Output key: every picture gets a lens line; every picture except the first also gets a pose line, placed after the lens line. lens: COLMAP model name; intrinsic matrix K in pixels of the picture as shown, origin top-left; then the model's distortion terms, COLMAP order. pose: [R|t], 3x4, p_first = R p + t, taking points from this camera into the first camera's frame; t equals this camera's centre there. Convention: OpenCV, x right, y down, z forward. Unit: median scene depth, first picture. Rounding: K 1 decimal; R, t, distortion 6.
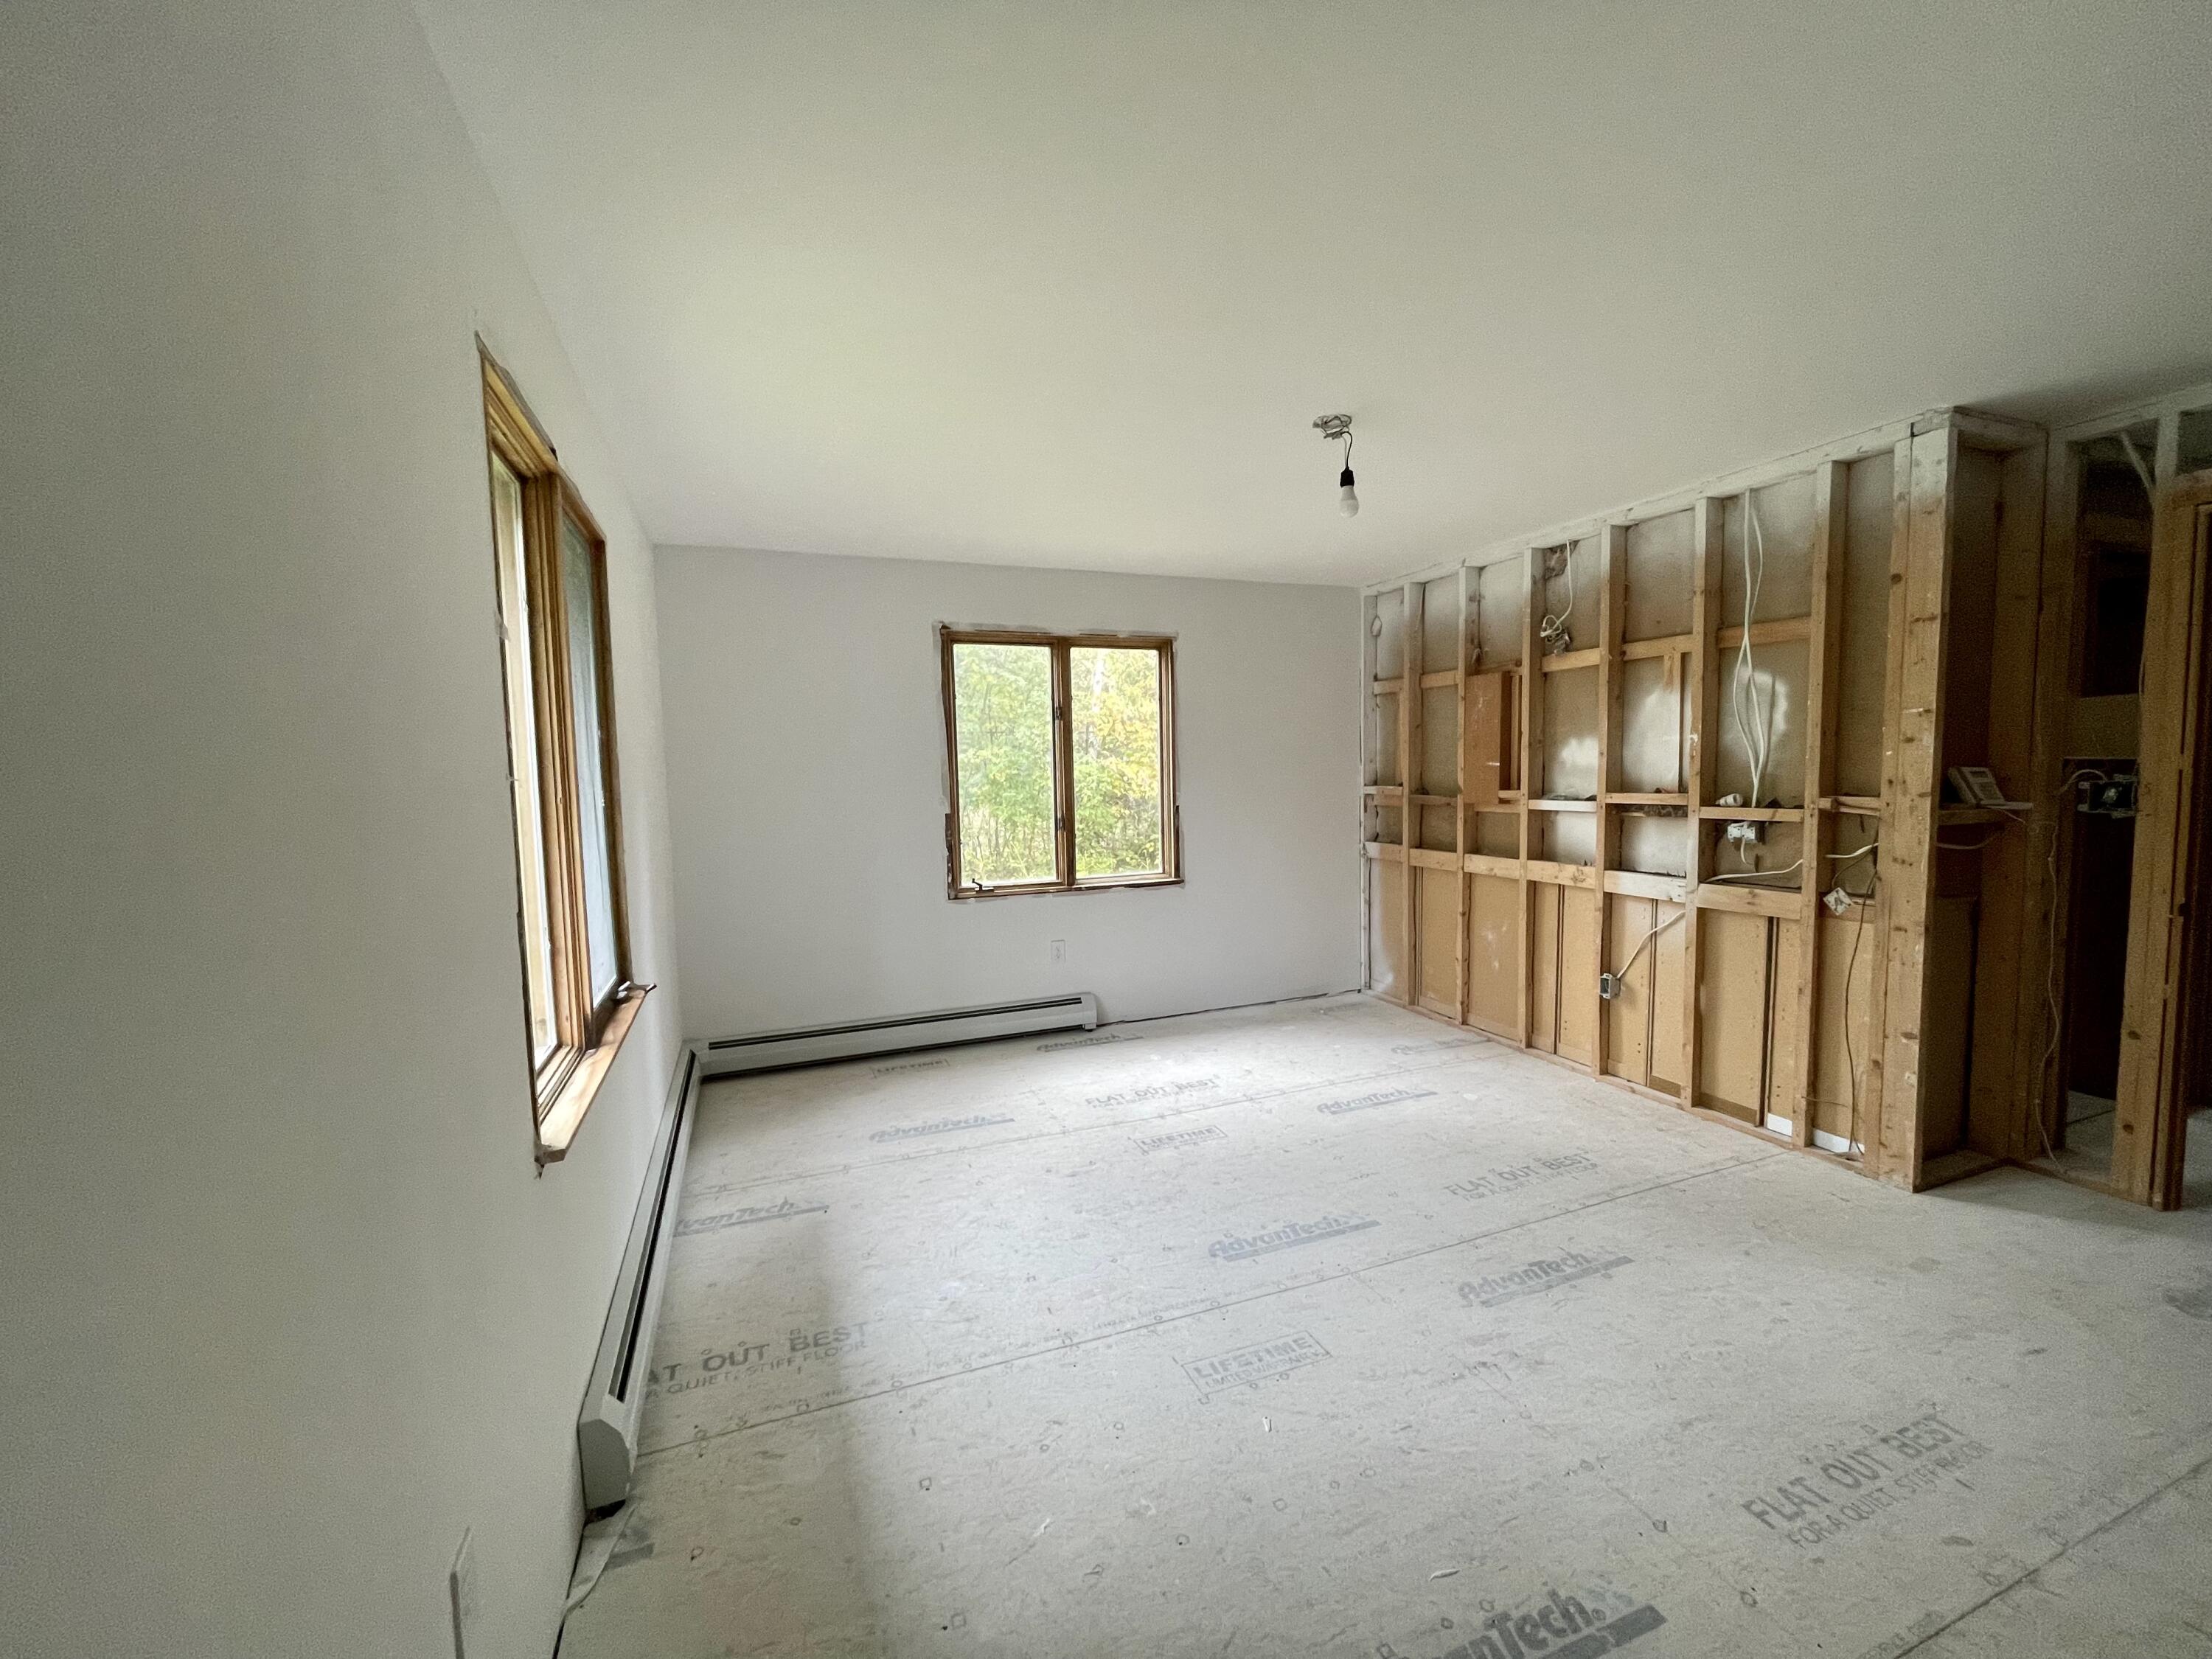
lens RADIAL K [[886.5, 0, 1102.9], [0, 886.5, 839.4], [0, 0, 1]] dist [-0.001793, 0.000462]
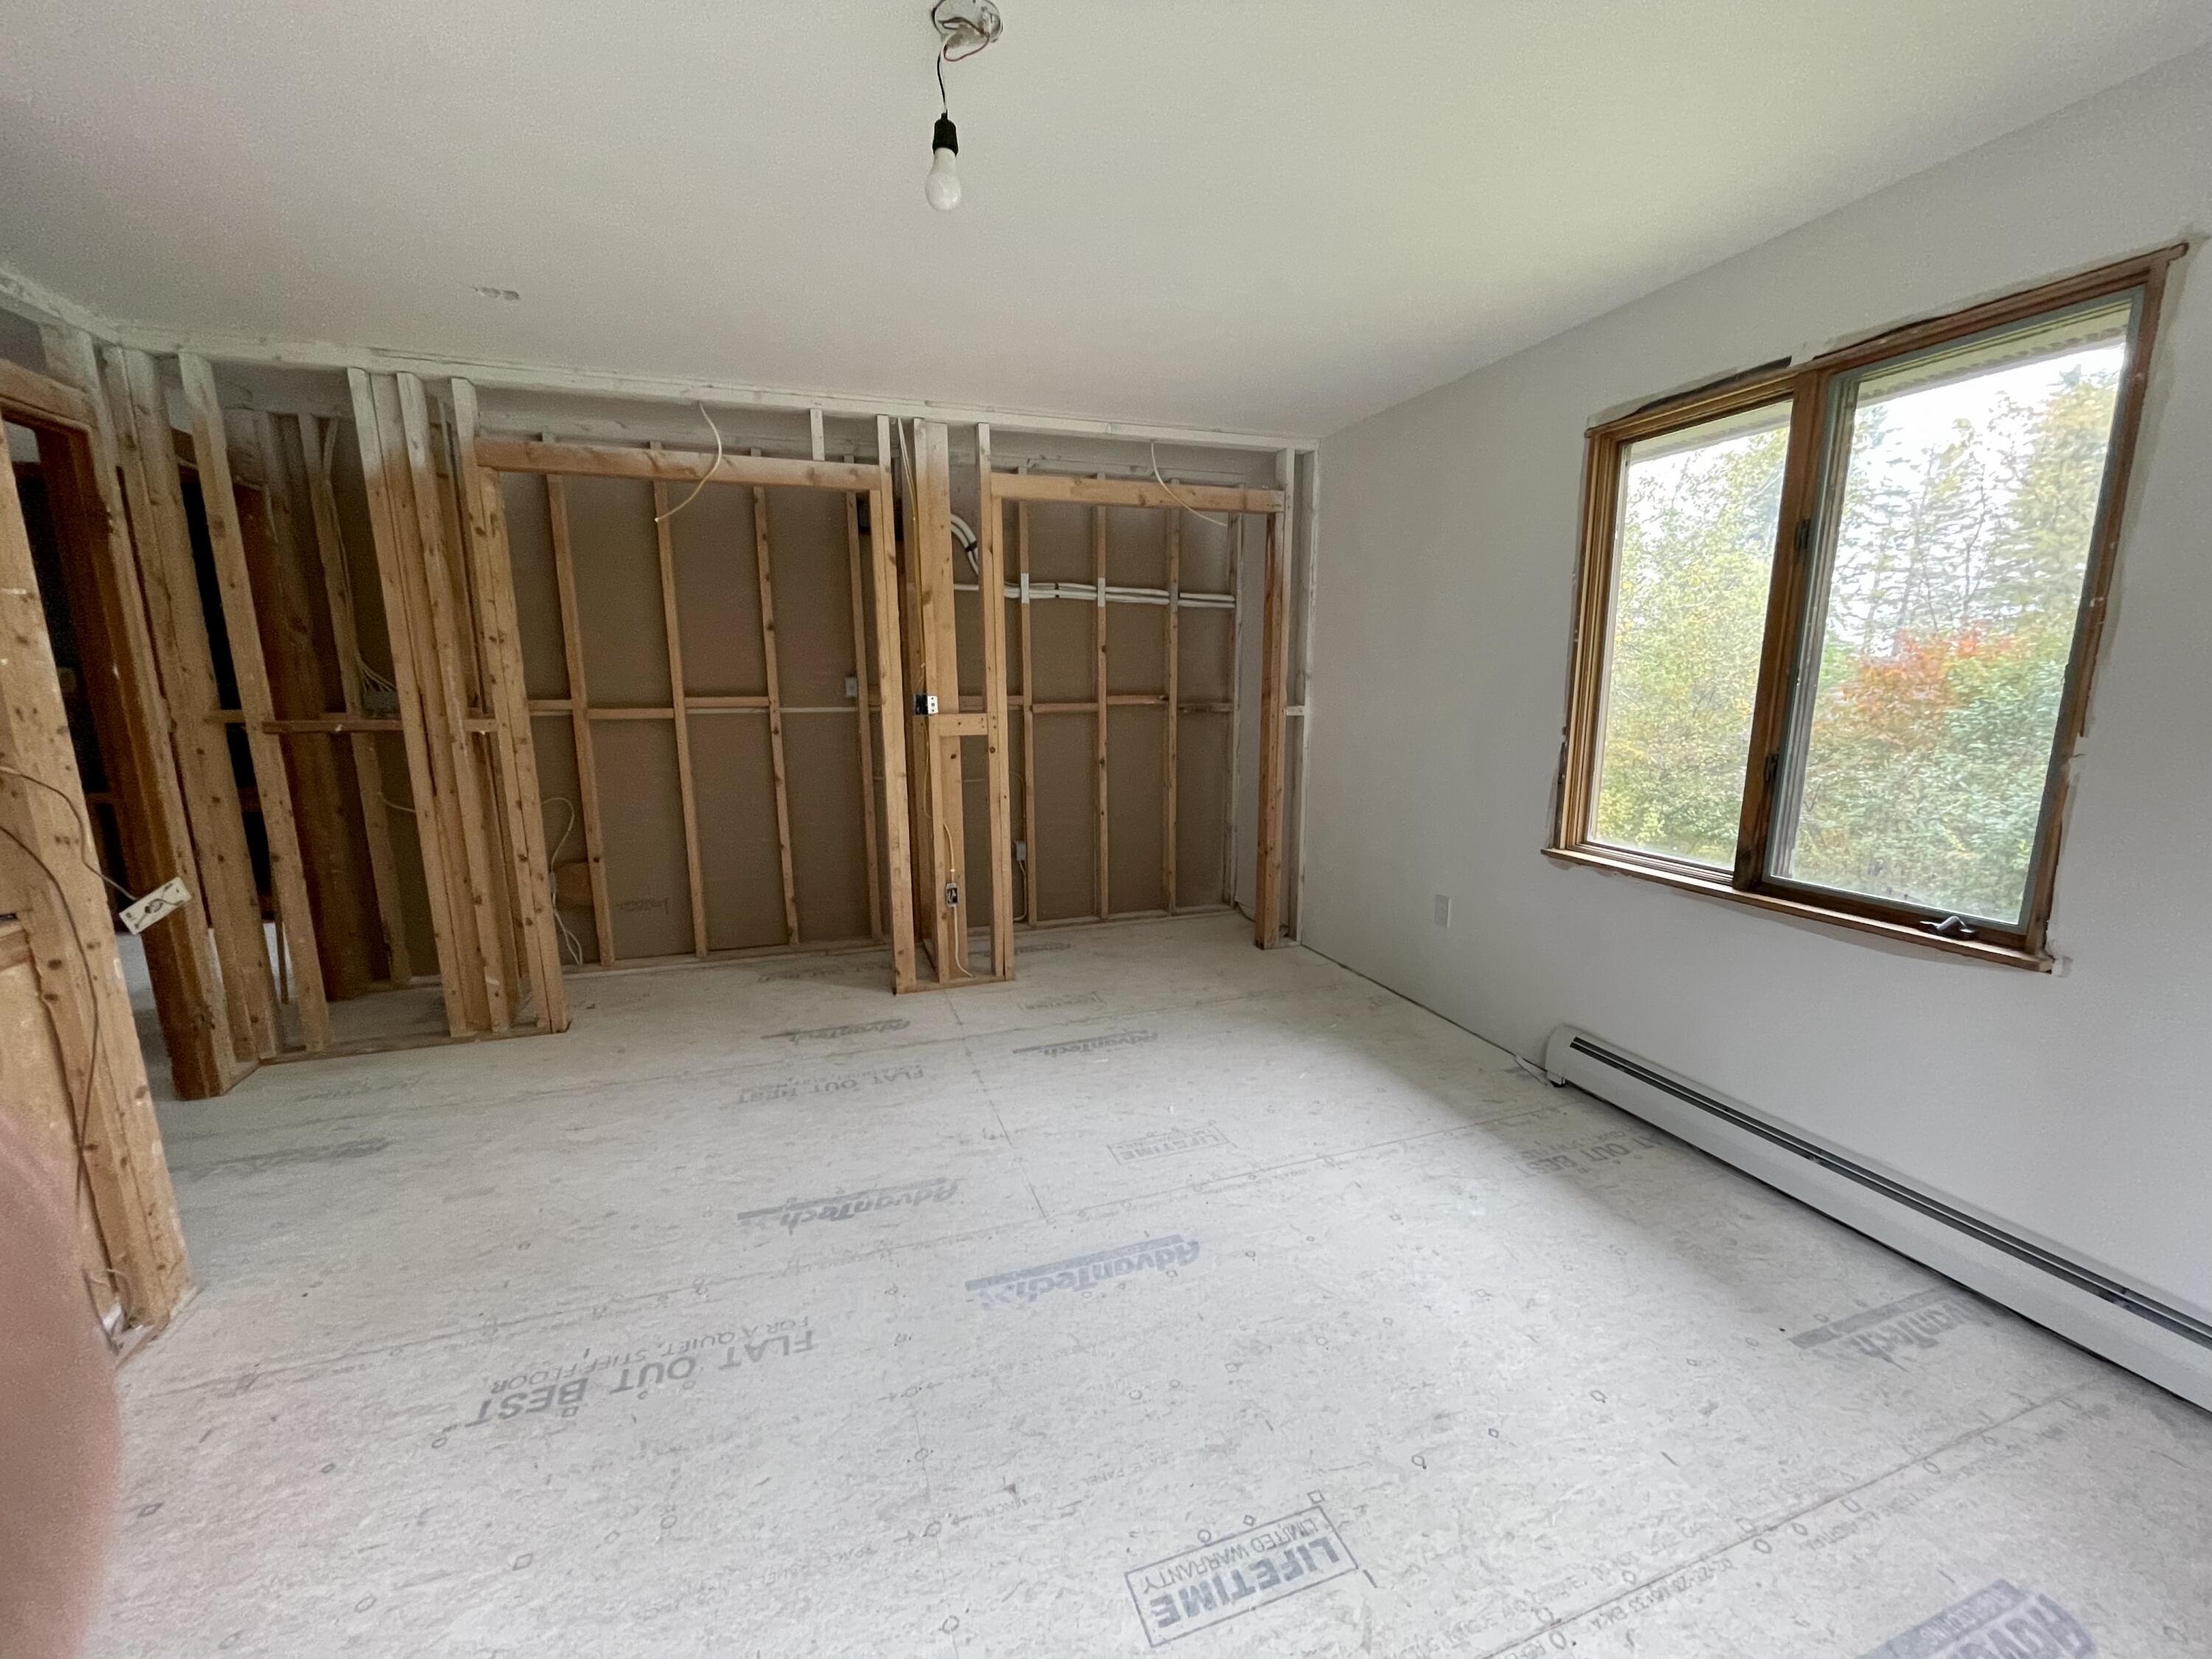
lens RADIAL K [[886.5, 0, 1102.9], [0, 886.5, 839.4], [0, 0, 1]] dist [-0.001793, 0.000462]
pose [[-0.998870, 0.020402, 0.042932, 0.169178], [0.030742, 0.966156, 0.256121, -0.123760], [-0.036254, 0.257152, -0.965691, 1.737950]]
